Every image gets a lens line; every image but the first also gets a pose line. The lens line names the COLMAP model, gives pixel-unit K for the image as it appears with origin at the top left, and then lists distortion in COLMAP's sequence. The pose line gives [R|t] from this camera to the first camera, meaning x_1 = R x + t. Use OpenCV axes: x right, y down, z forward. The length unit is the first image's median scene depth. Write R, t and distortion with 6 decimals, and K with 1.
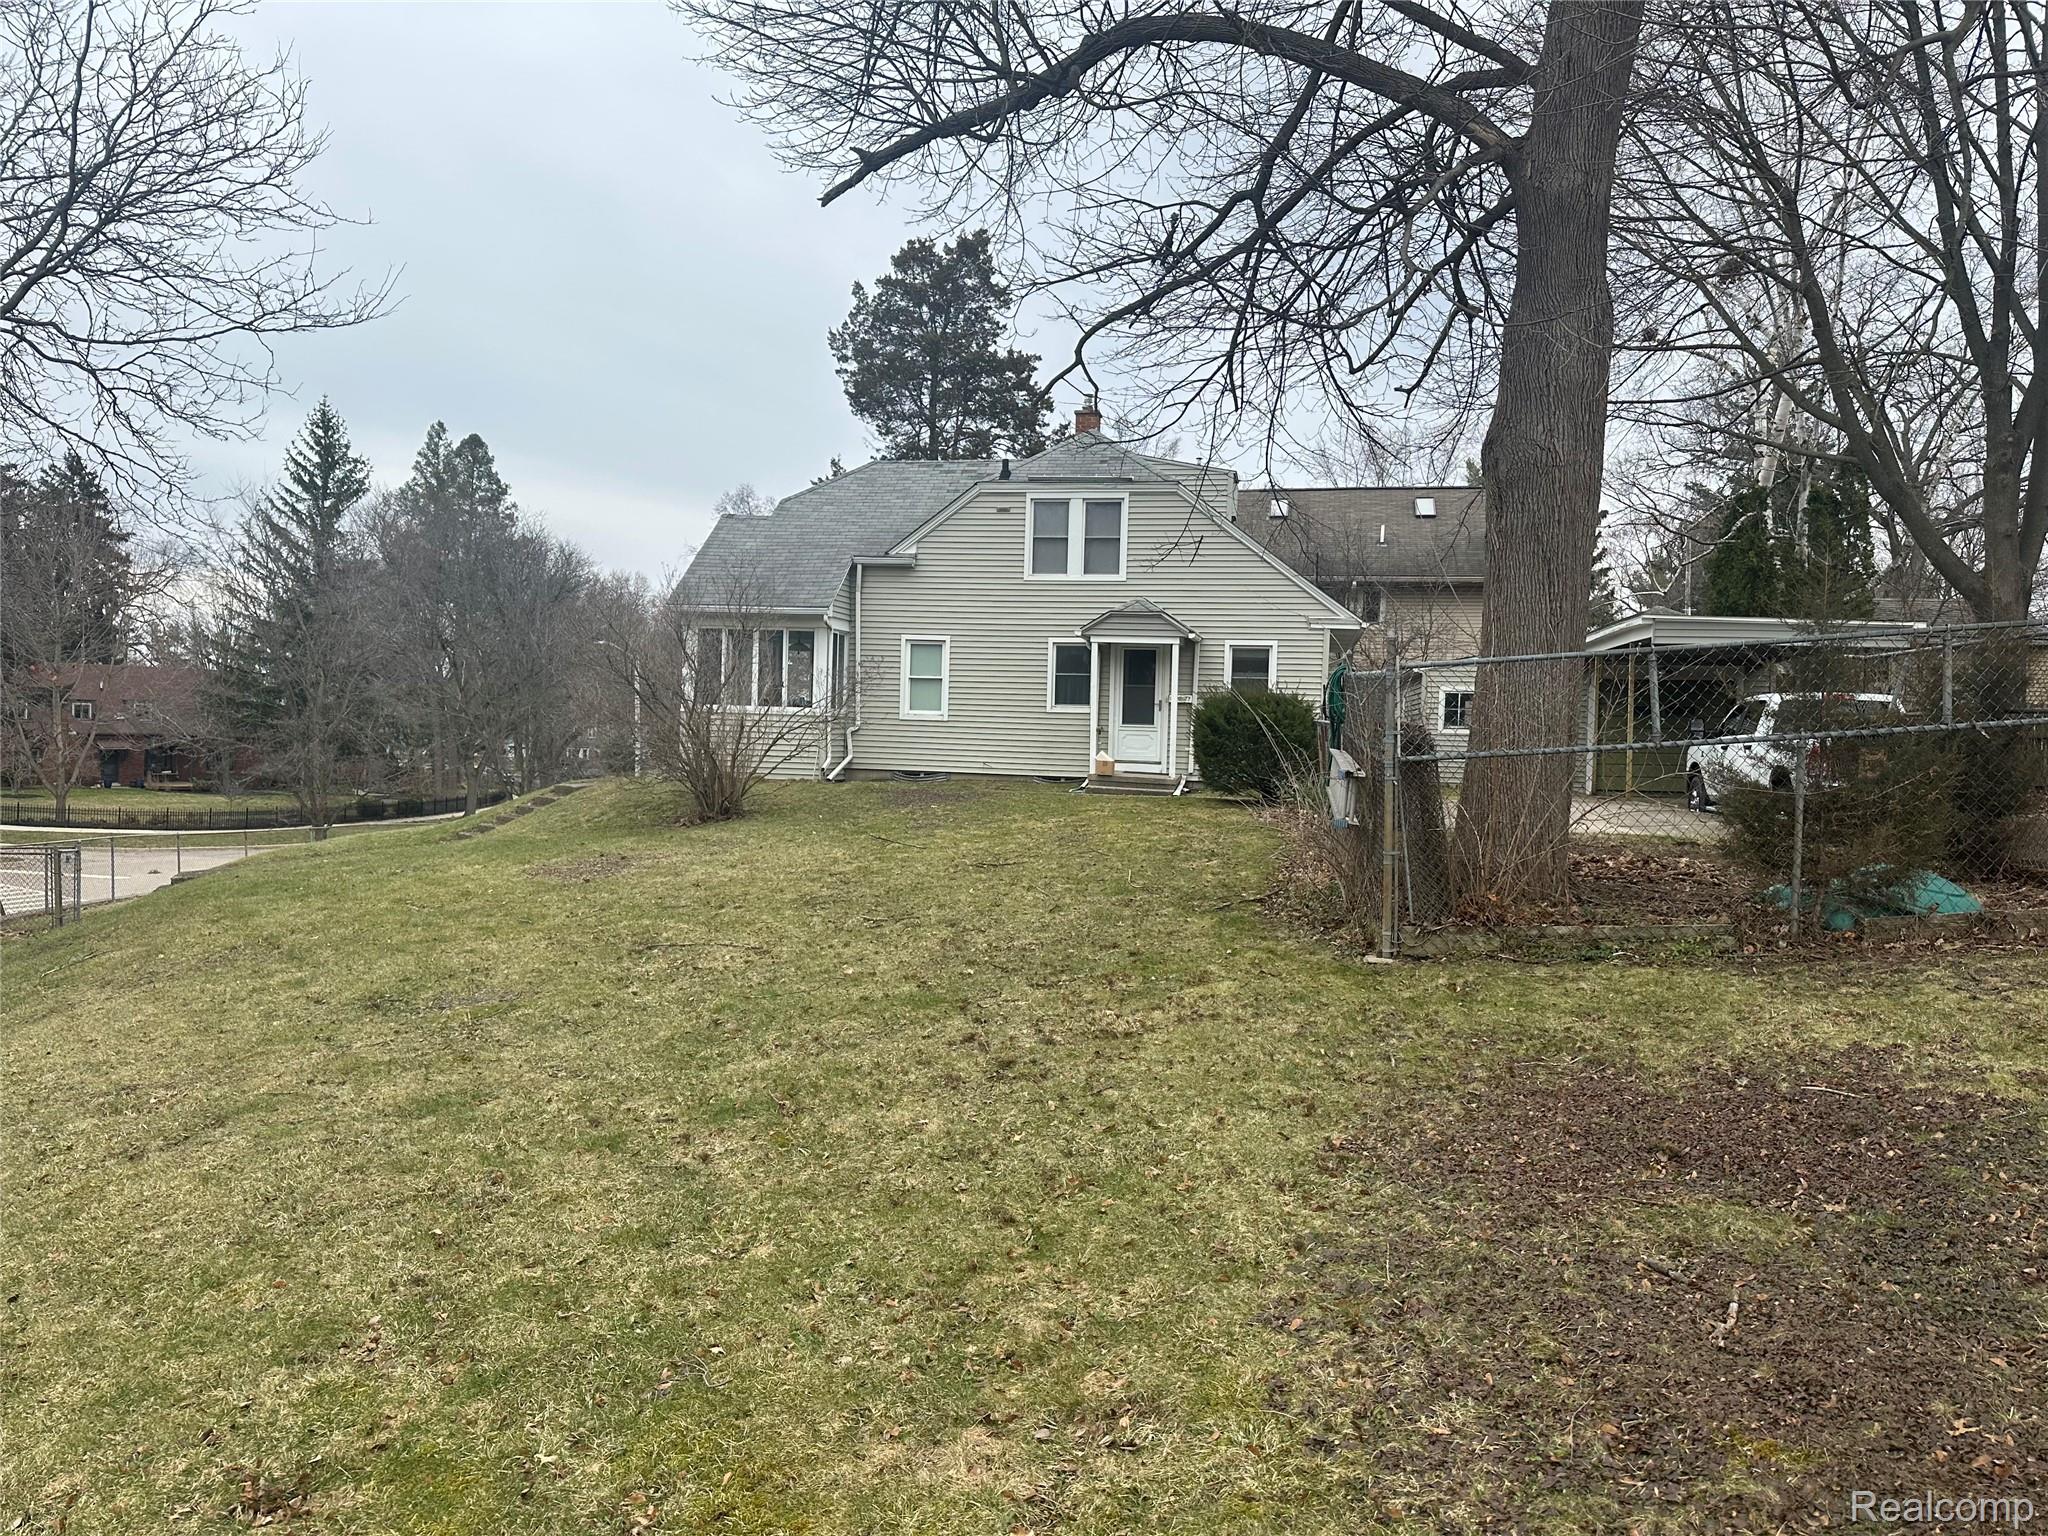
lens RADIAL K [[1426.0, 0, 1054.0], [0, 1426.0, 769.5], [0, 0, 1]] dist [0.028883, -0.045669]
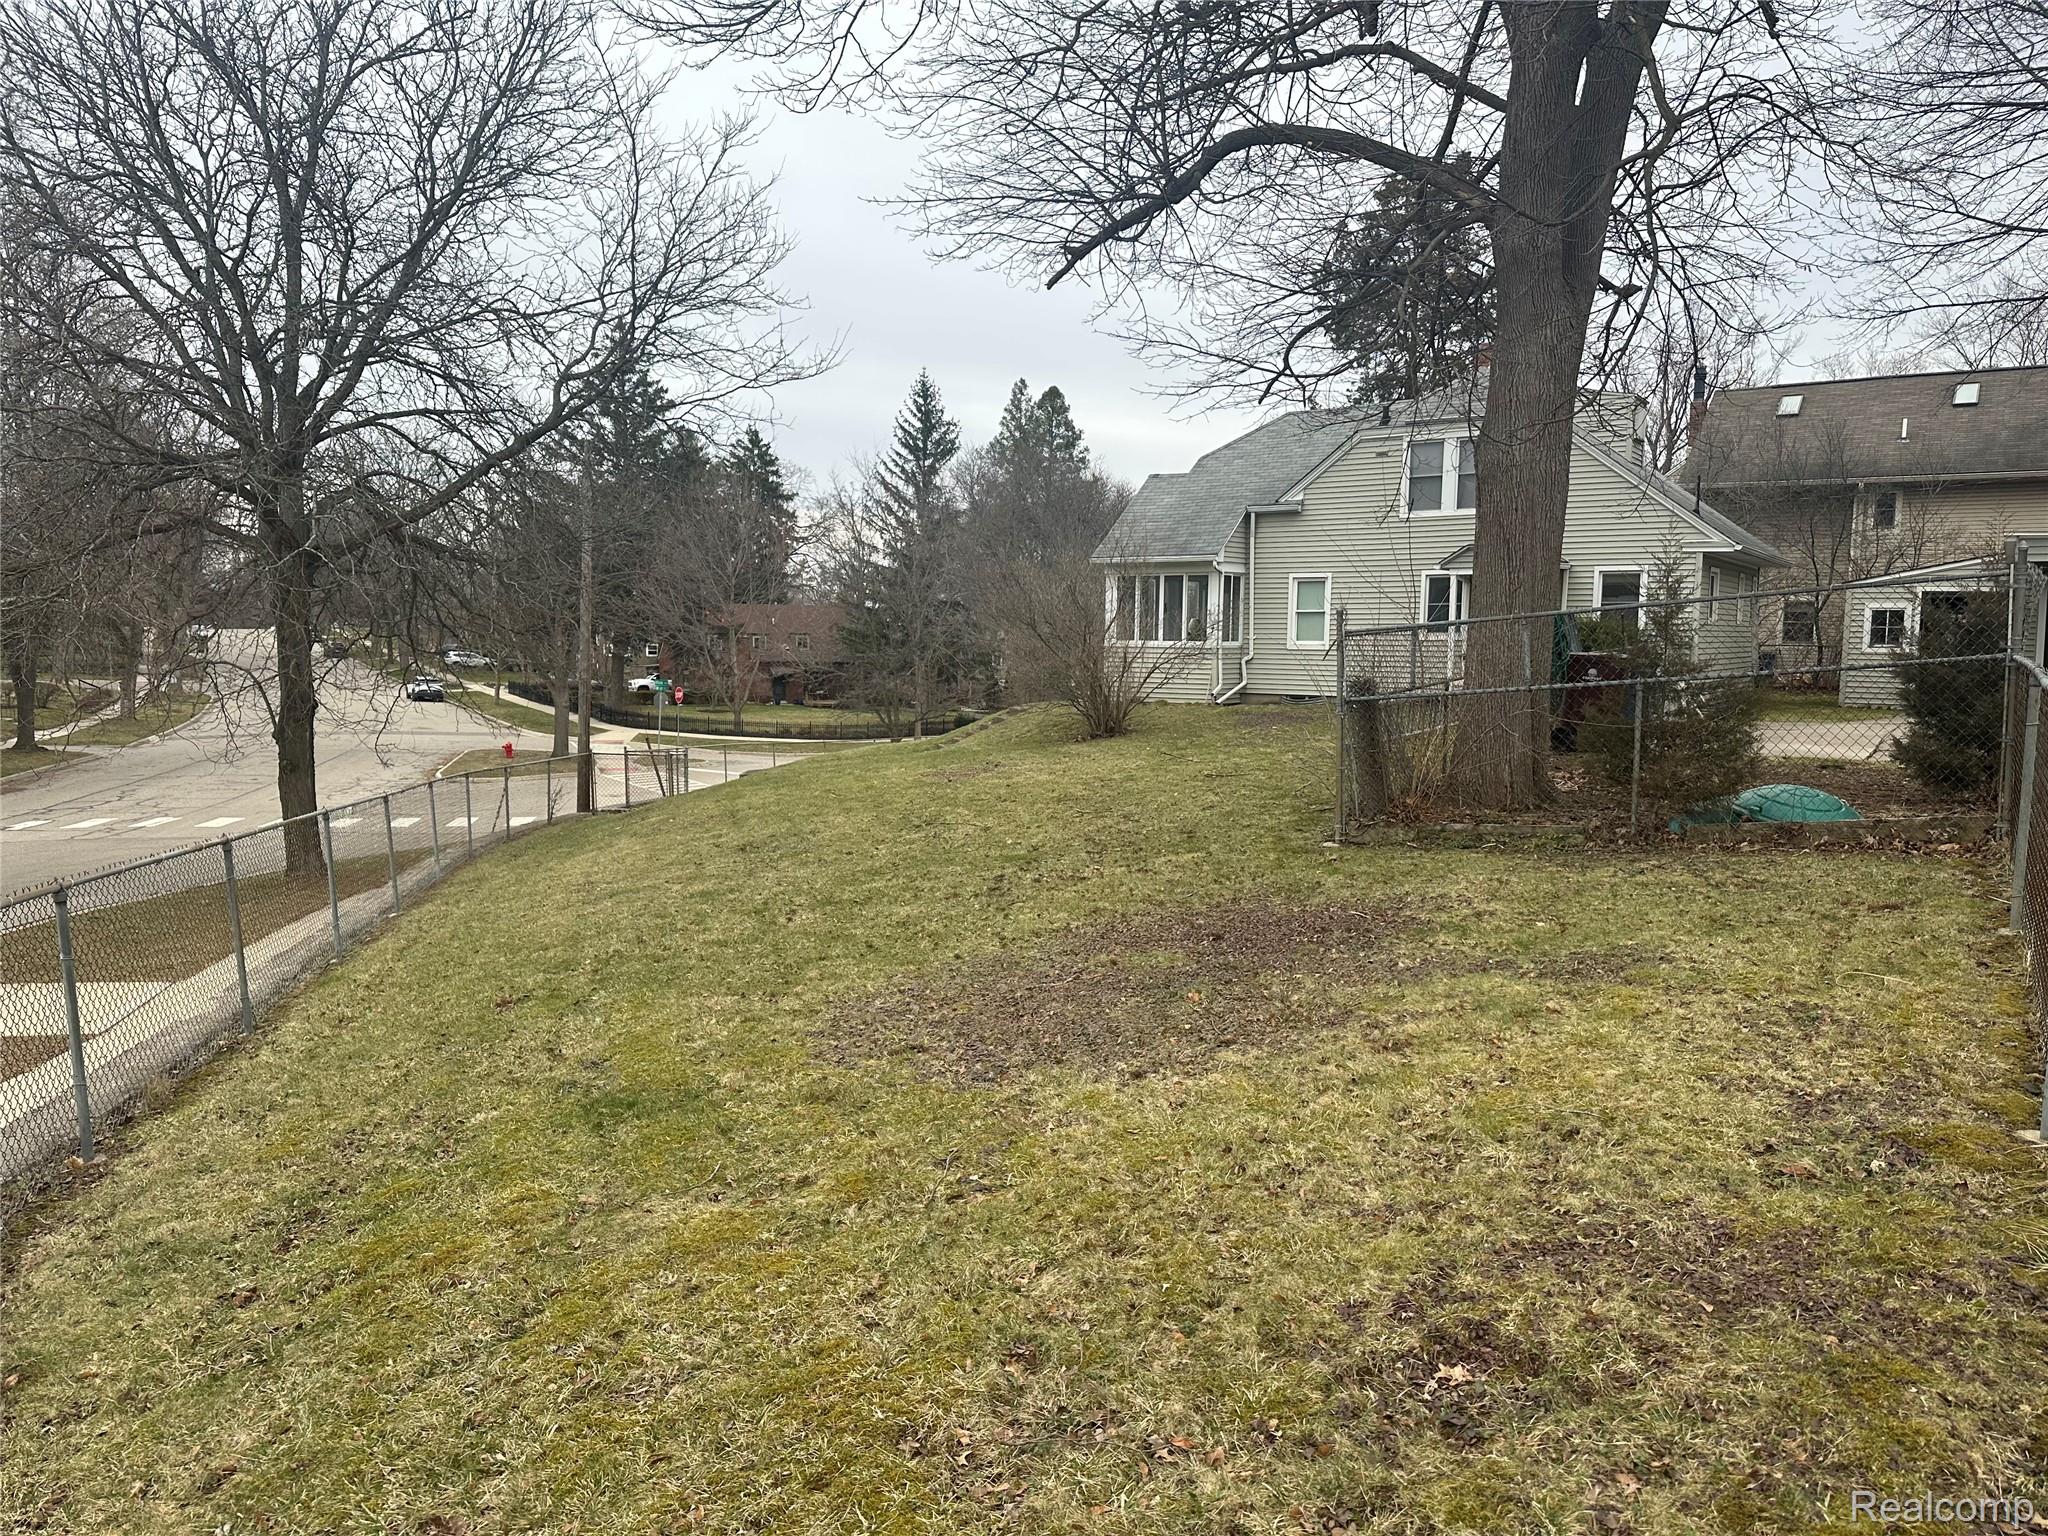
lens RADIAL K [[1450.5, 0, 1052.4], [0, 1450.5, 779.1], [0, 0, 1]] dist [0.087563, -0.118383]
pose [[0.912523, 0.023778, -0.408334, 0.079782], [0.001832, 0.998061, 0.062213, -0.001282], [0.409022, -0.057519, 0.910710, -0.058651]]
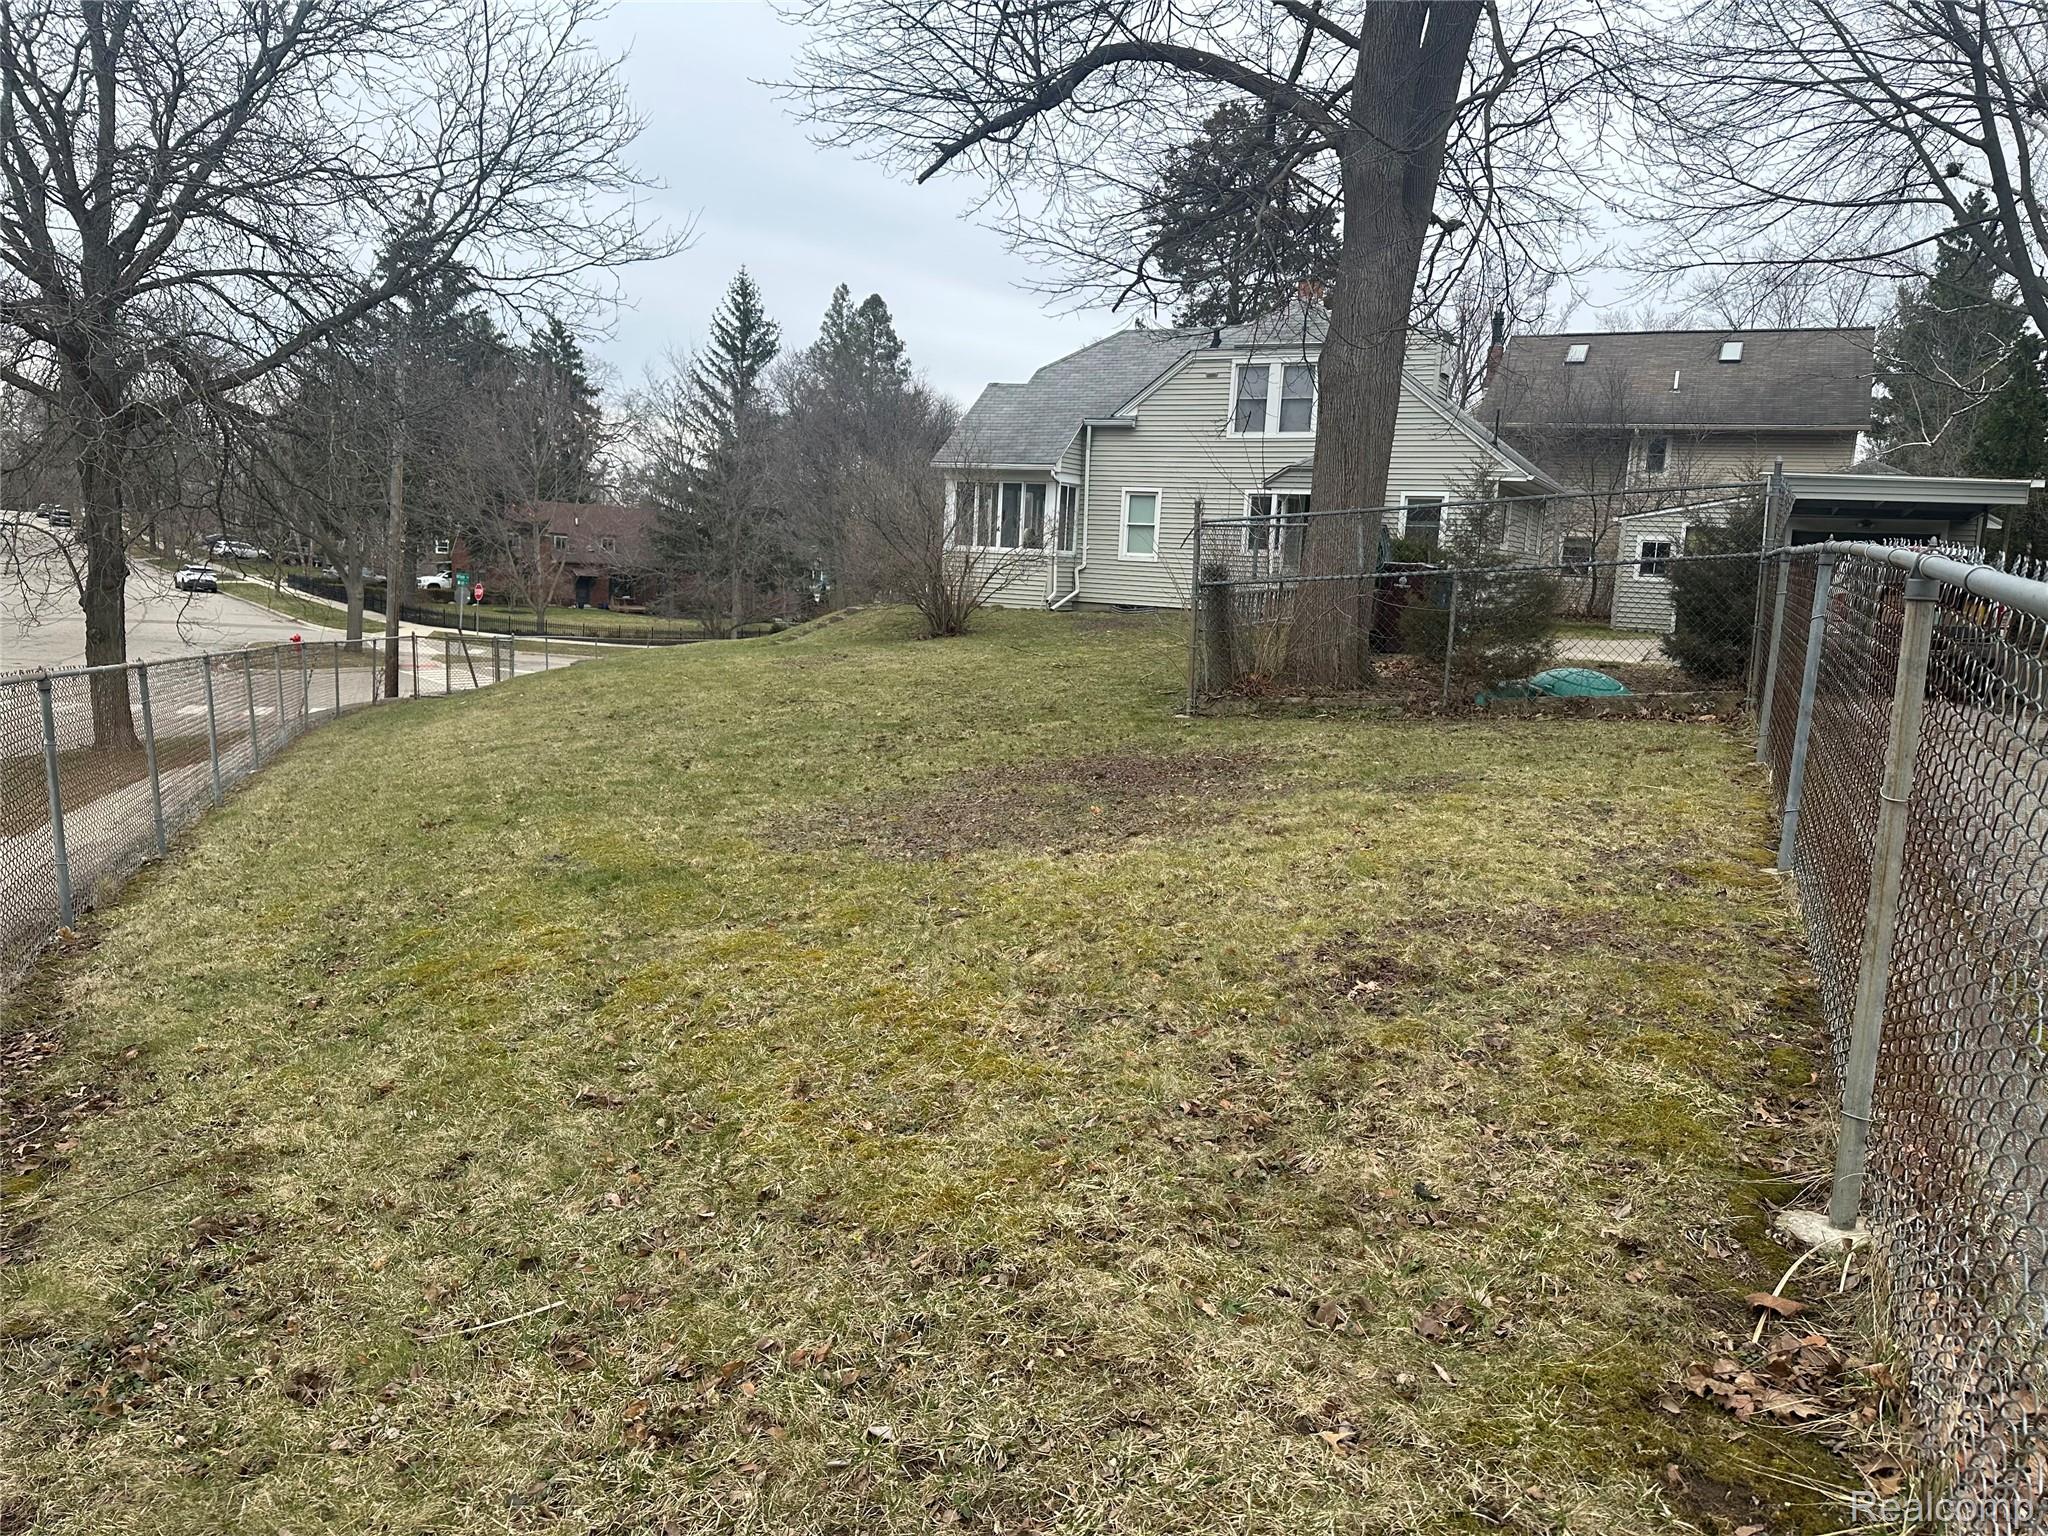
lens RADIAL K [[1448.8, 0, 1057.4], [0, 1448.8, 758.1], [0, 0, 1]] dist [0.129607, -0.203866]
pose [[0.958759, 0.057614, -0.278318, 0.076680], [-0.031453, 0.994732, 0.097567, 0.005591], [0.282473, -0.084789, 0.955521, -0.076832]]
